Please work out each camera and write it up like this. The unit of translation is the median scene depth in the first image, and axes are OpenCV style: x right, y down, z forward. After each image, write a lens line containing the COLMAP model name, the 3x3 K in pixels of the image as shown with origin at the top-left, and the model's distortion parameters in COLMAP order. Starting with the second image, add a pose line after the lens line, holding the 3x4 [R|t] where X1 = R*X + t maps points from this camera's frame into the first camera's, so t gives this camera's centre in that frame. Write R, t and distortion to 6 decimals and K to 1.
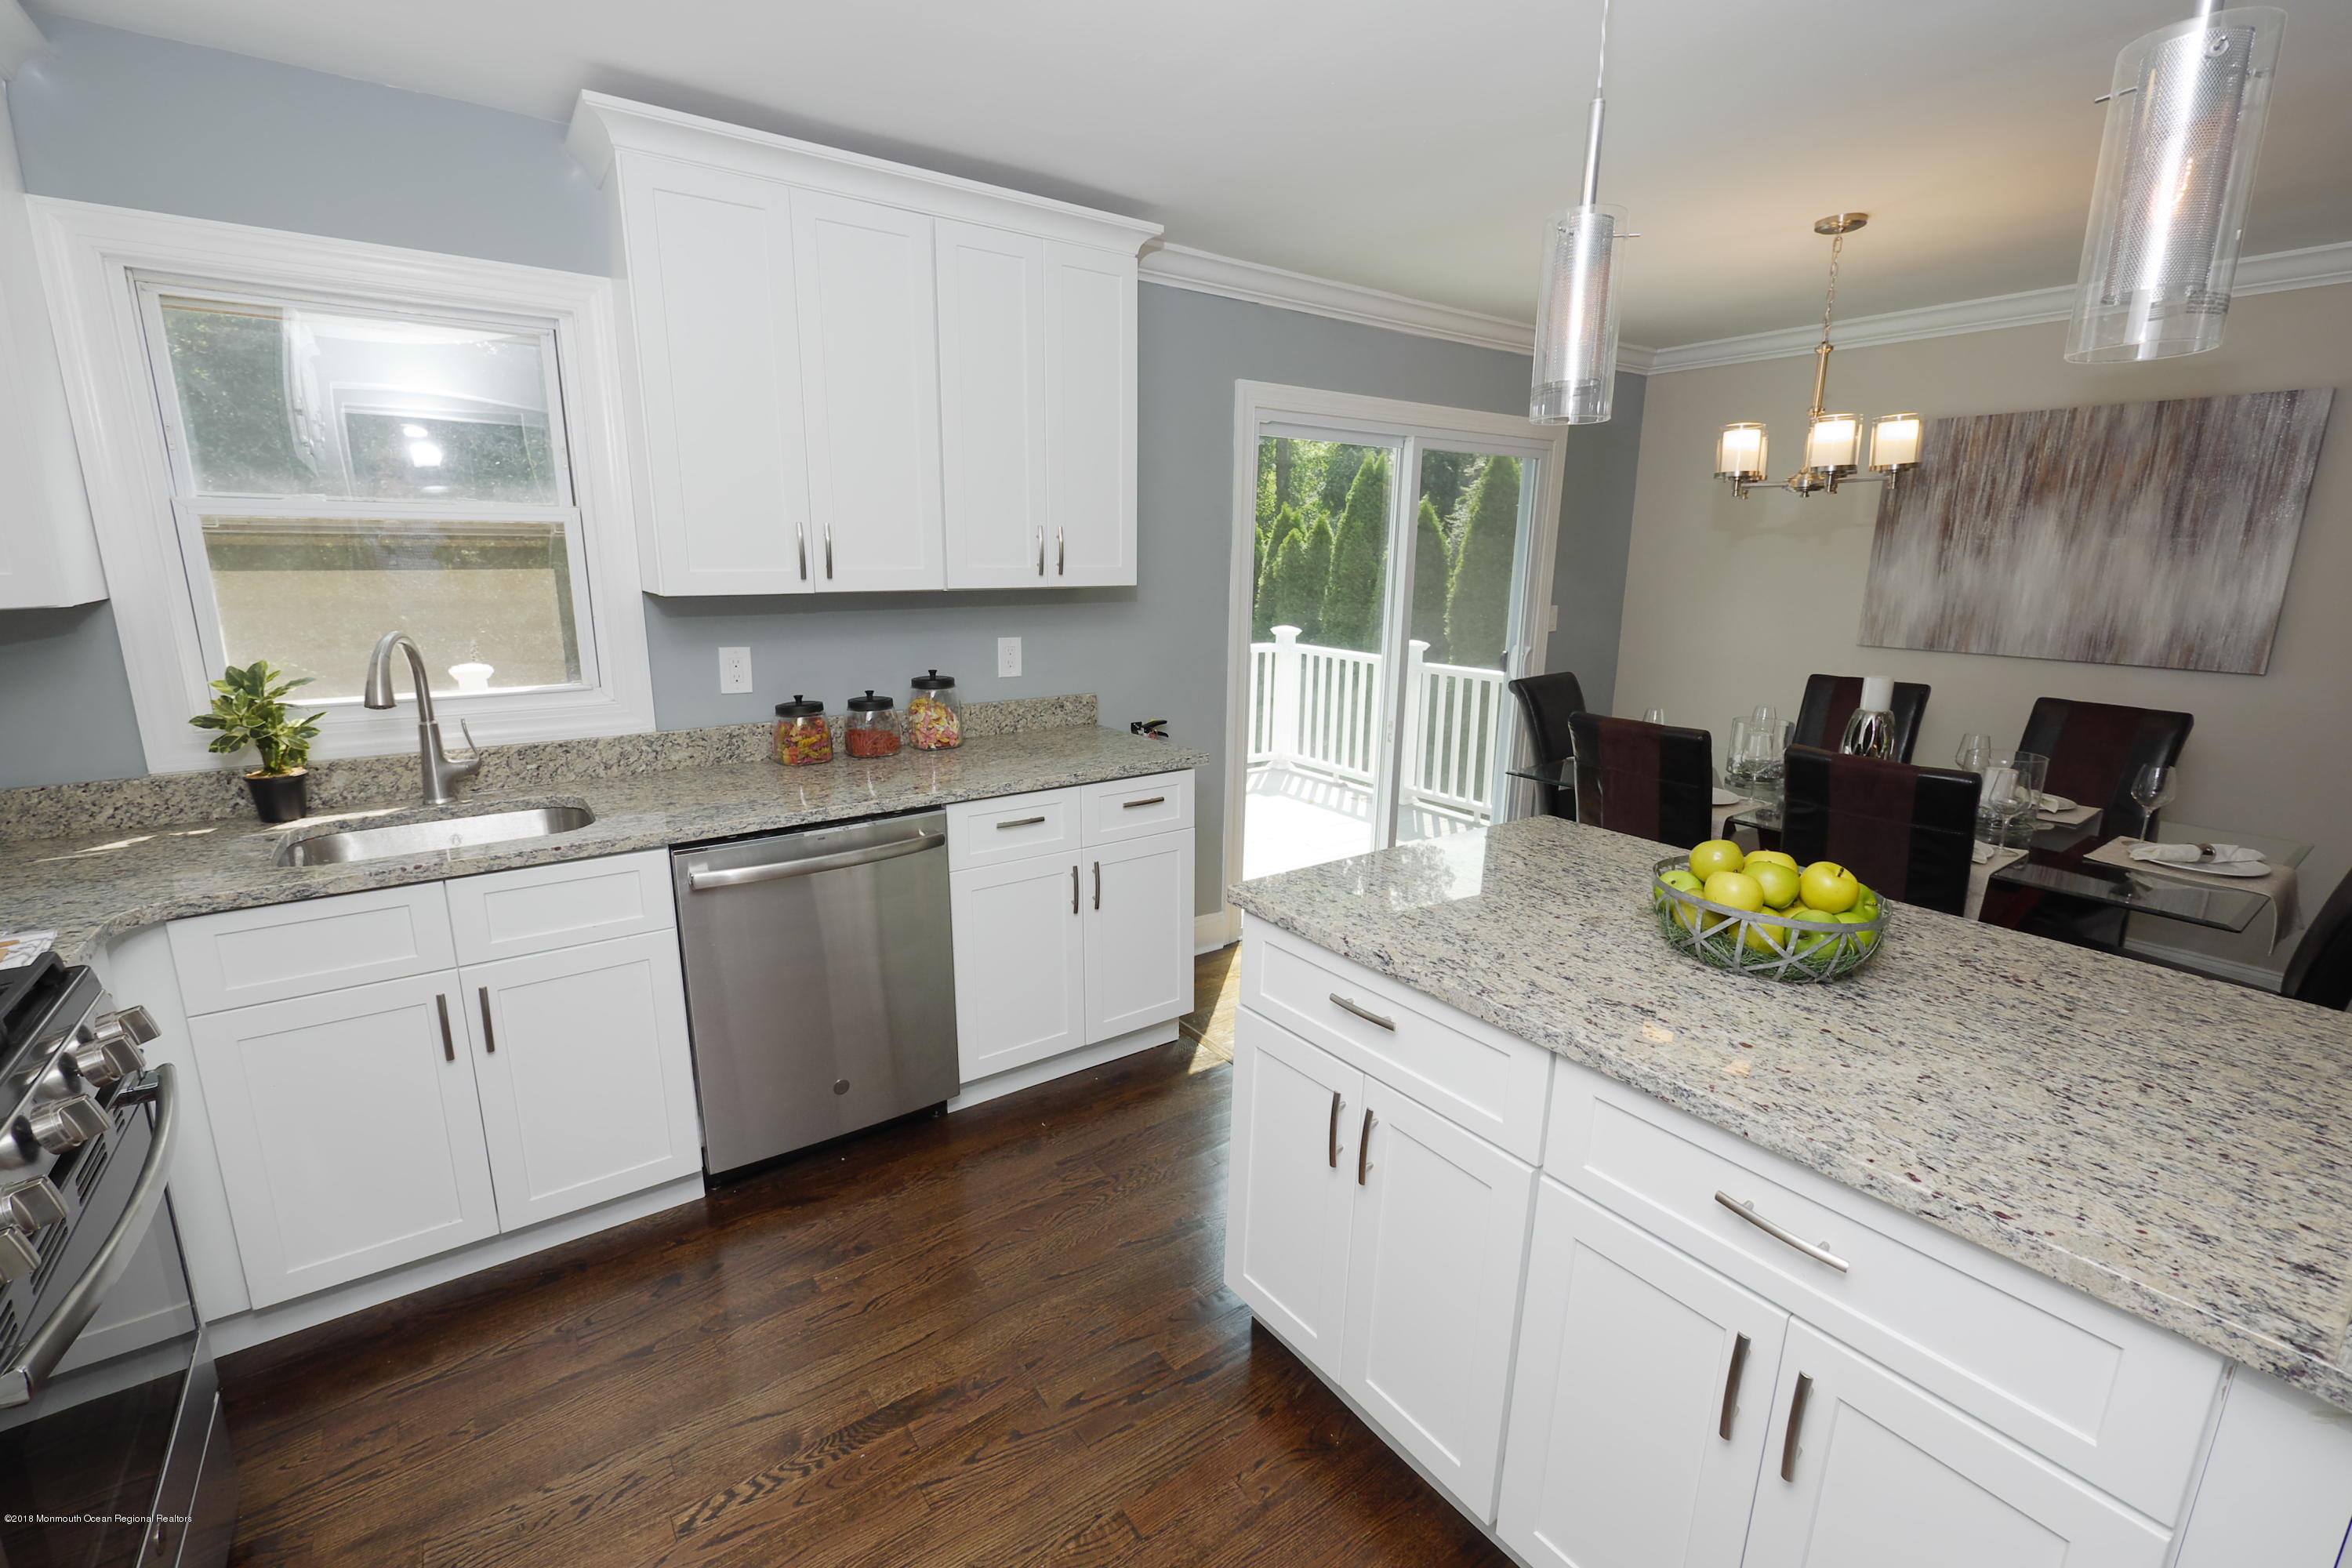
lens RADIAL K [[1004.0, 0, 1176.1], [0, 1004.0, 771.5], [0, 0, 1]] dist [0.011261, -0.000055]
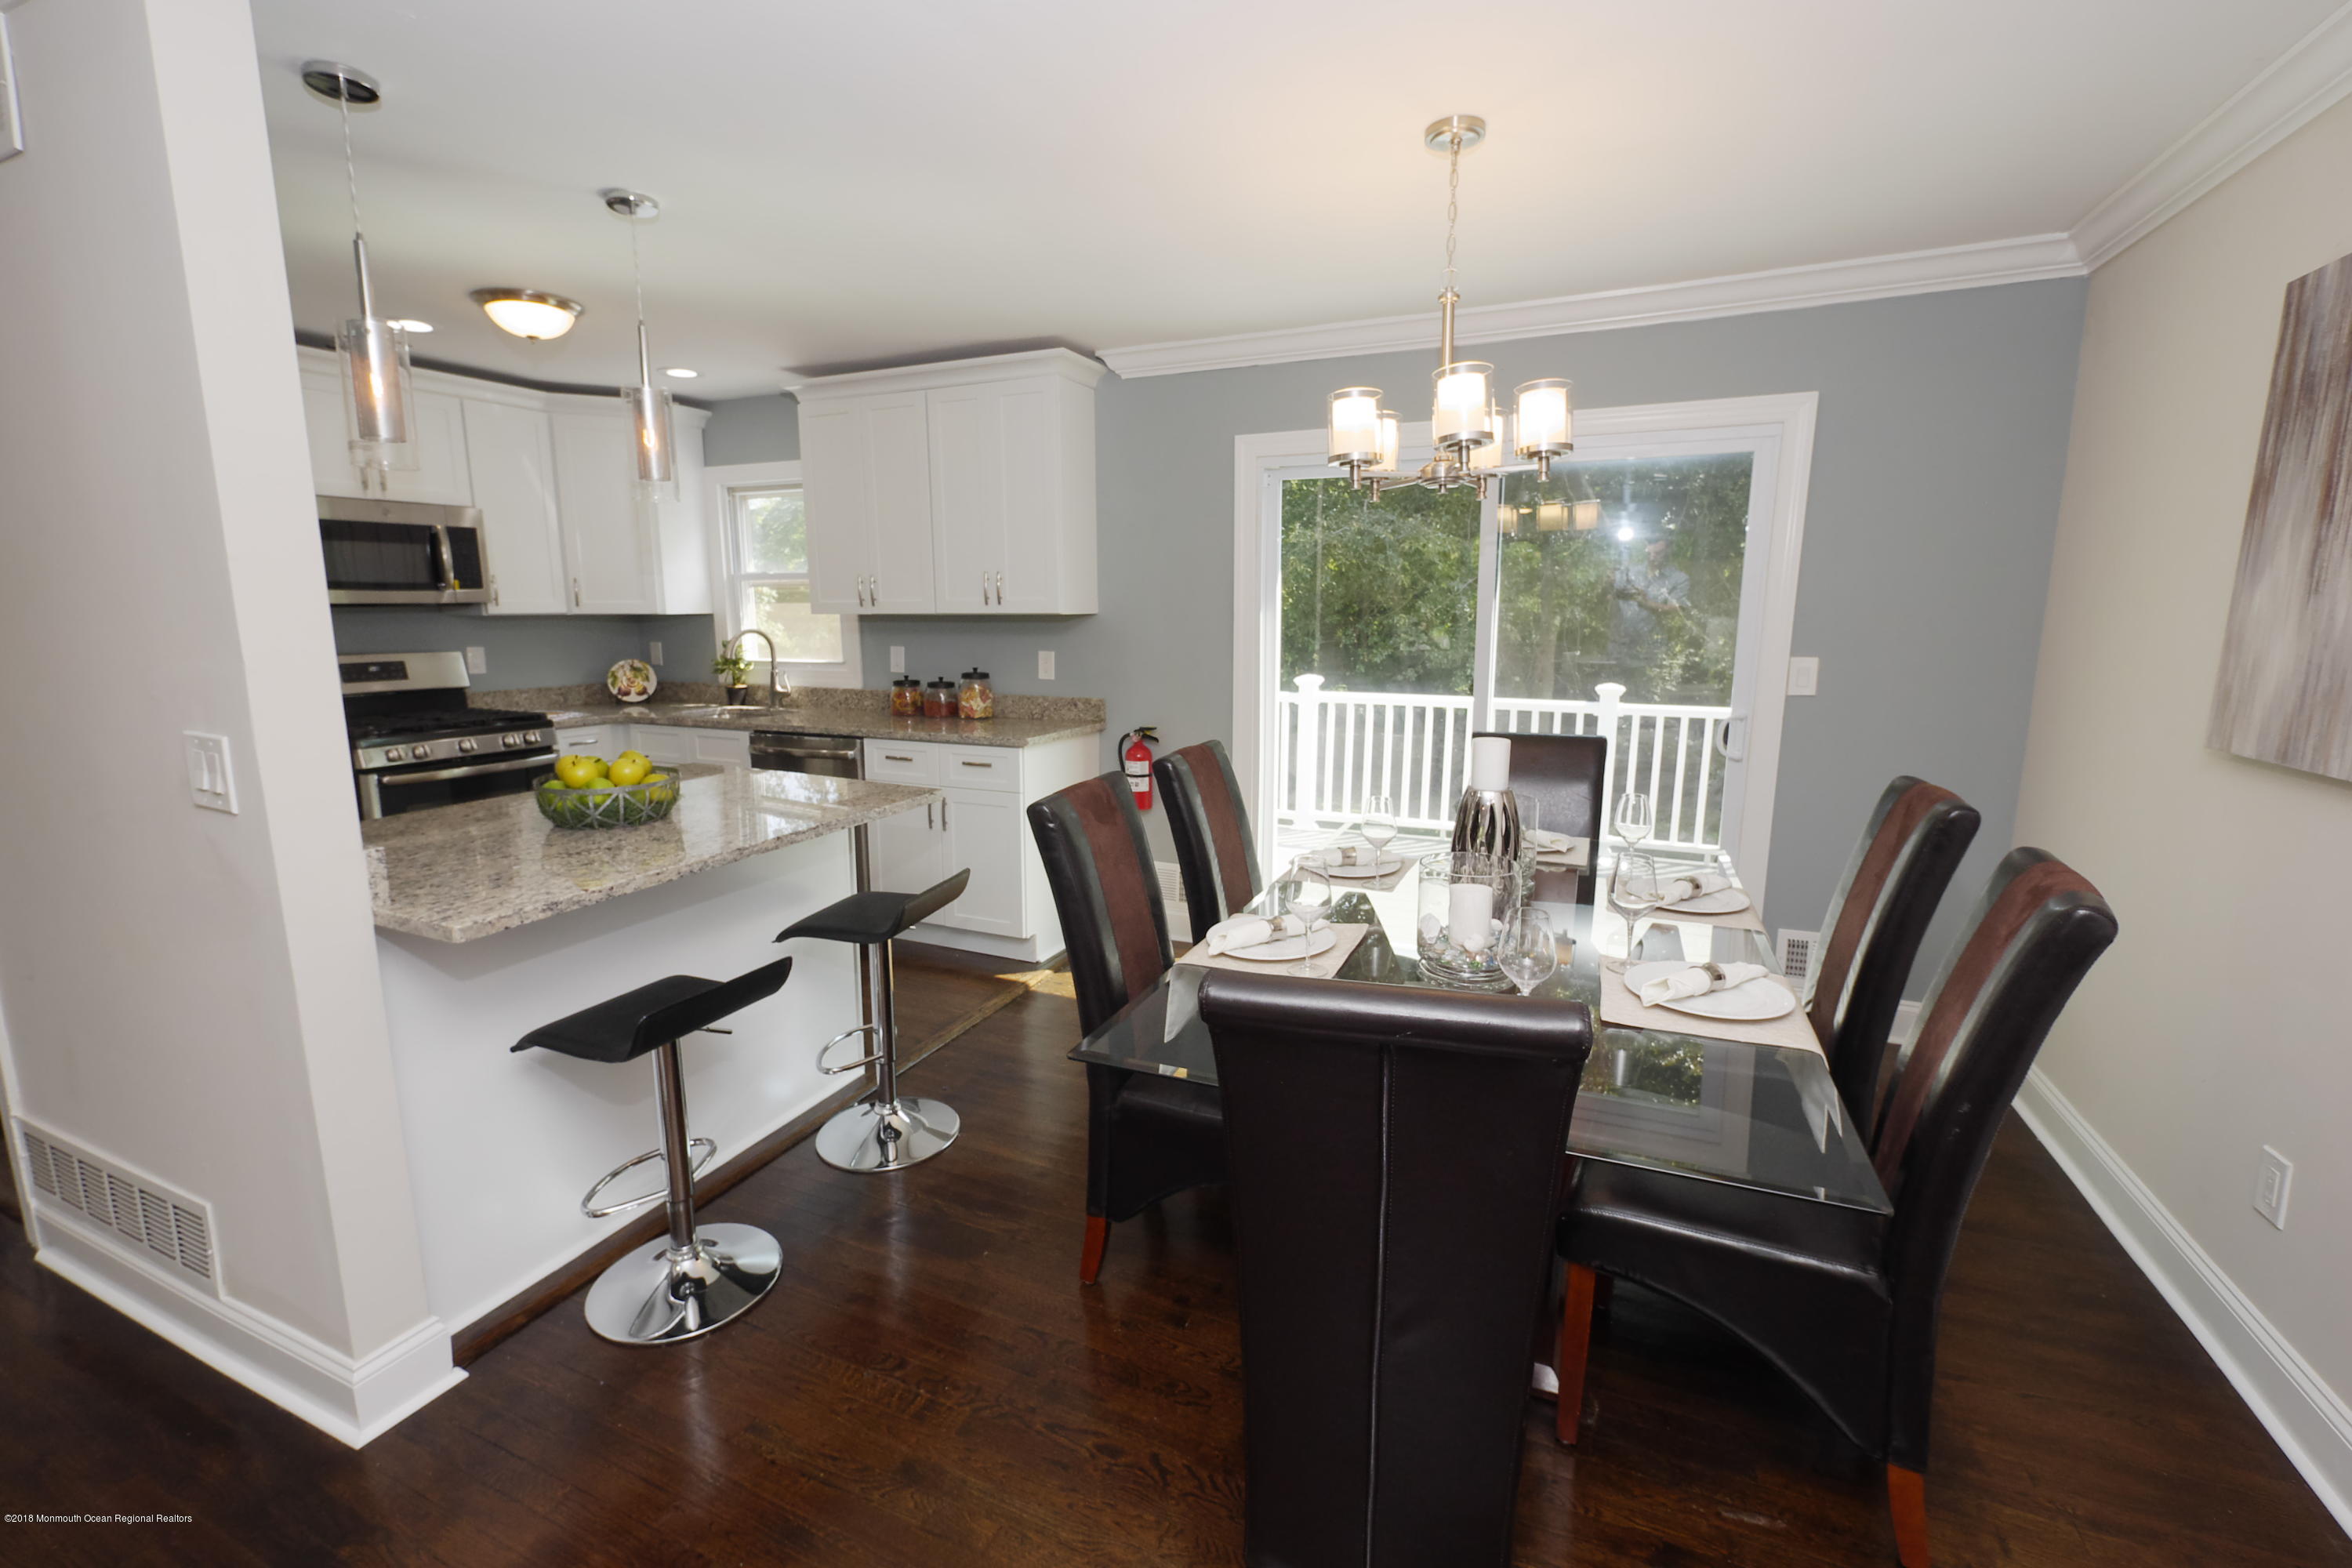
lens RADIAL K [[1000.1, 0, 1168.0], [0, 1000.1, 769.8], [0, 0, 1]] dist [-0.001352, 0.000194]
pose [[0.492756, 0.129529, -0.860473, 1.354498], [-0.181962, 0.982335, 0.043671, -0.074530], [0.850929, 0.135054, 0.507621, 0.545246]]
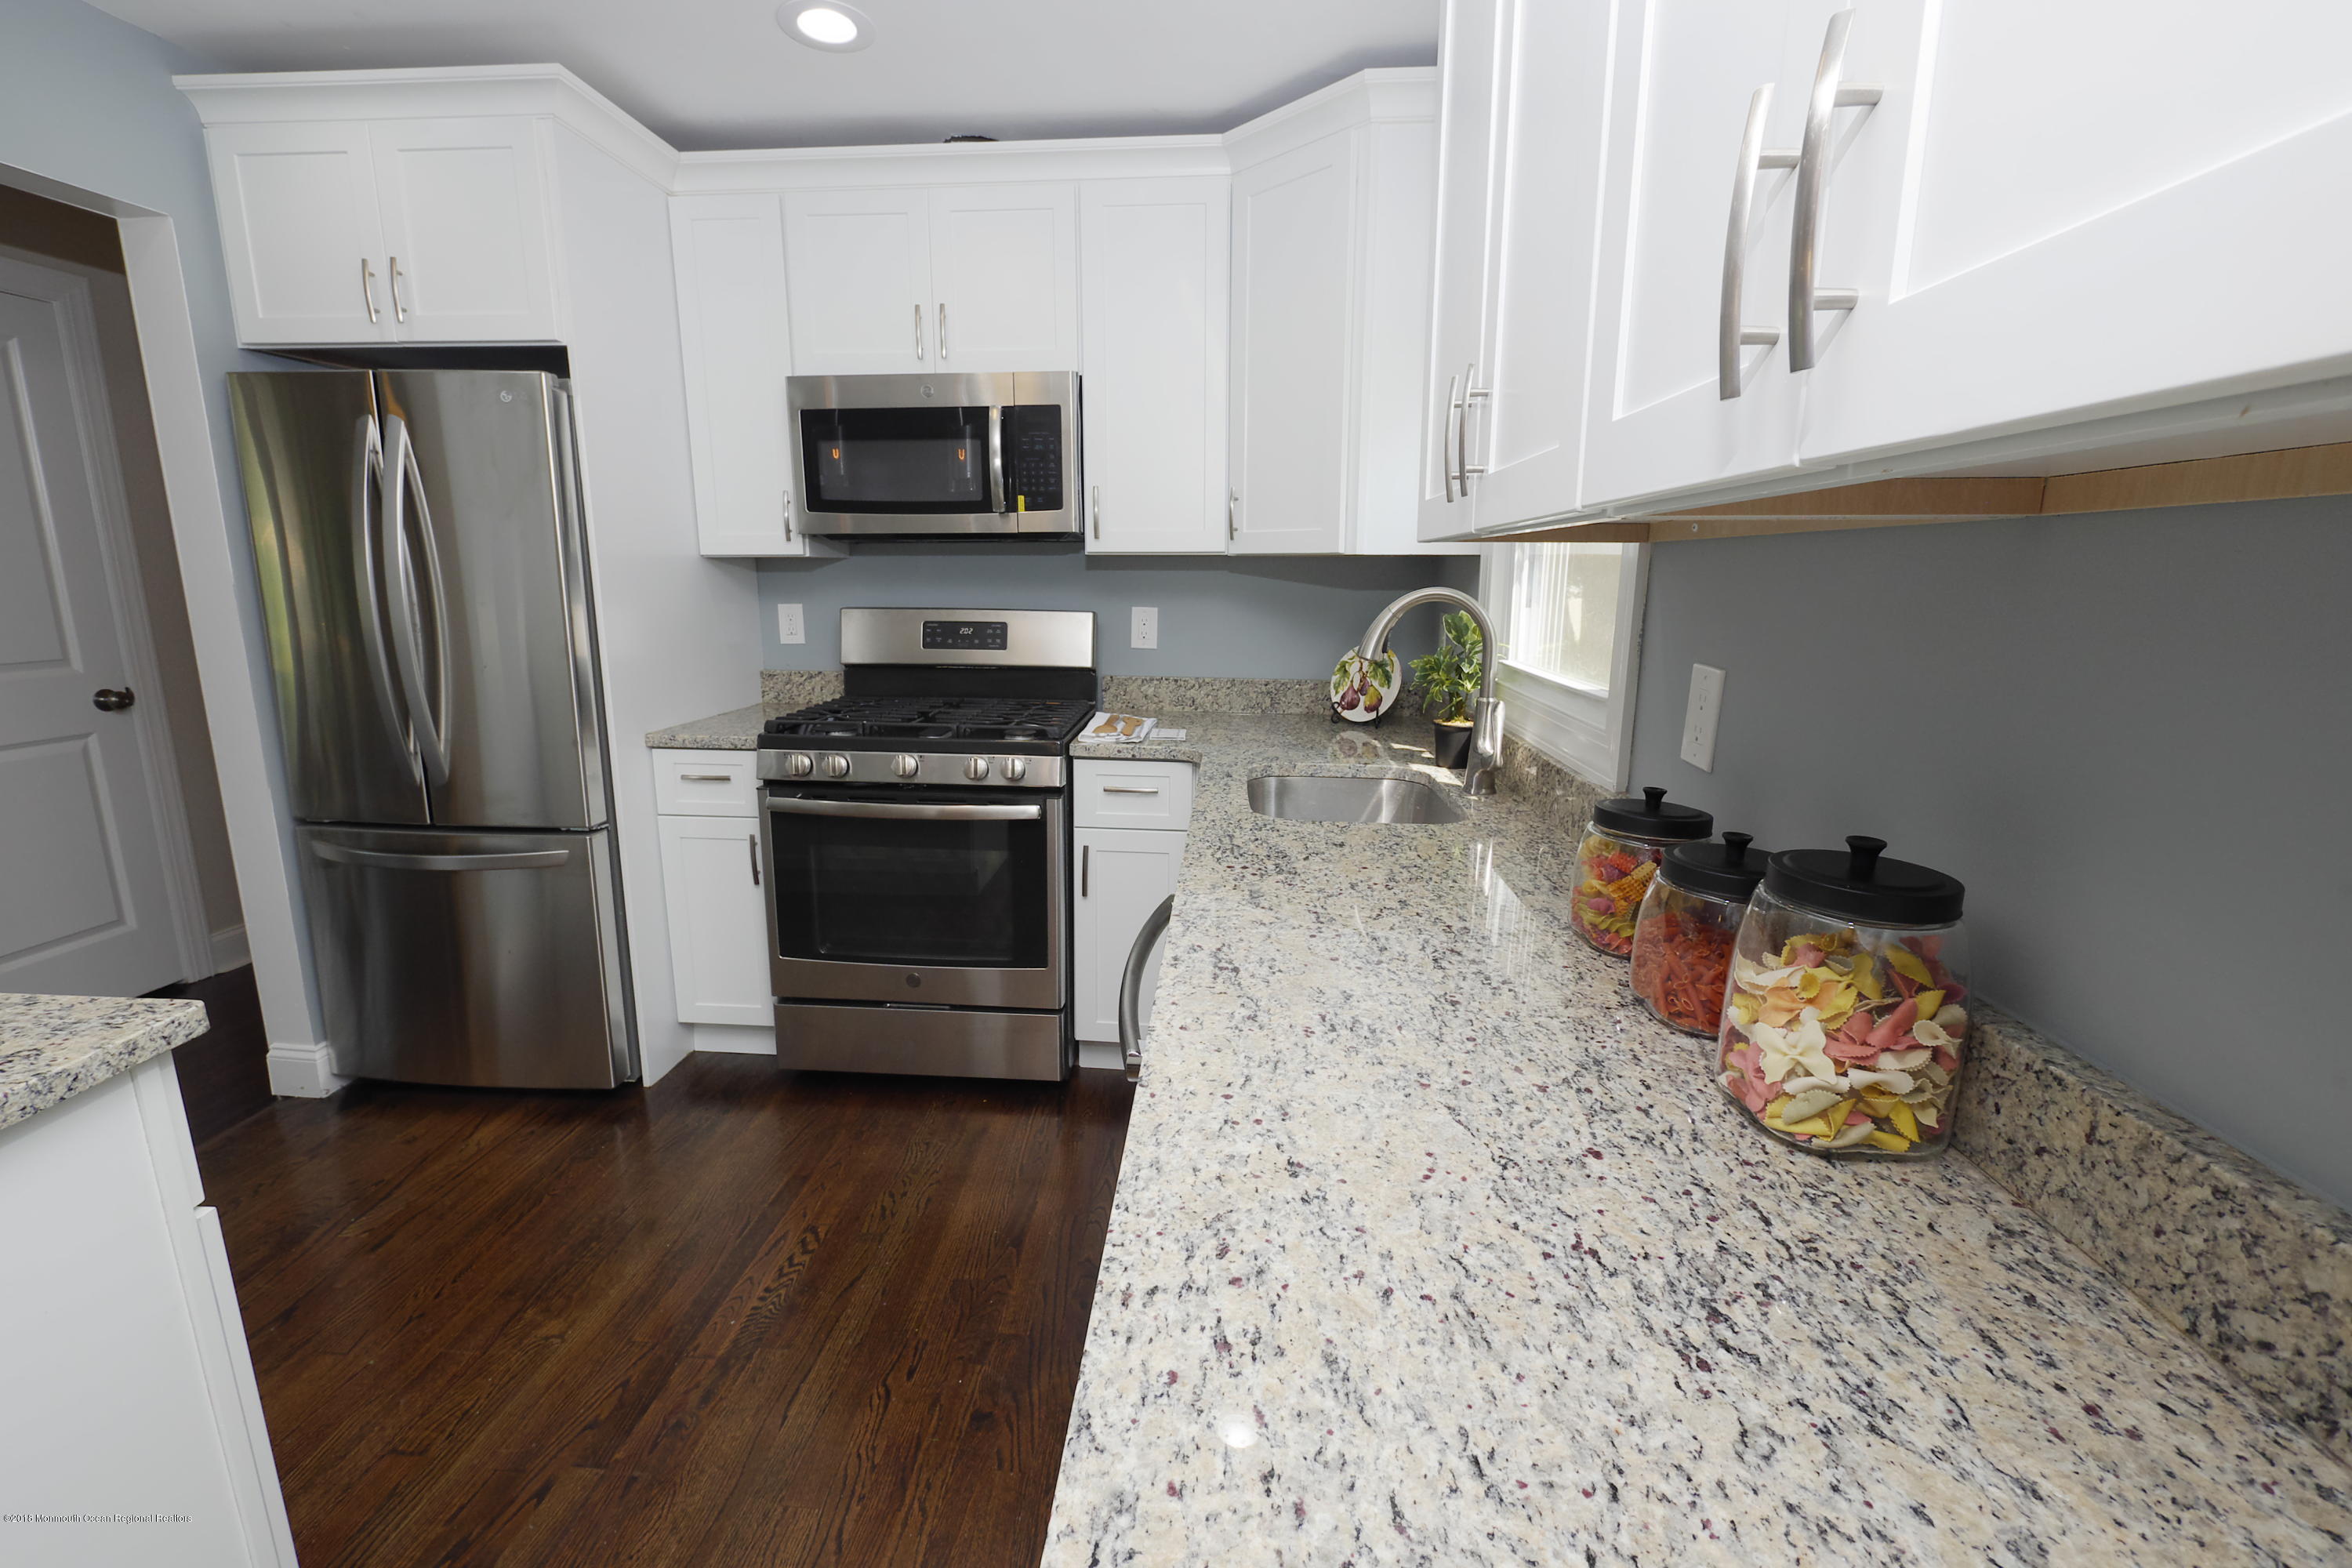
lens RADIAL K [[1000.1, 0, 1168.0], [0, 1000.1, 769.8], [0, 0, 1]] dist [-0.001352, 0.000194]
pose [[-0.651070, 0.133761, -0.747138, 0.068293], [-0.177235, 0.930345, 0.321007, -0.184044], [0.738035, 0.341417, -0.582013, 1.109493]]
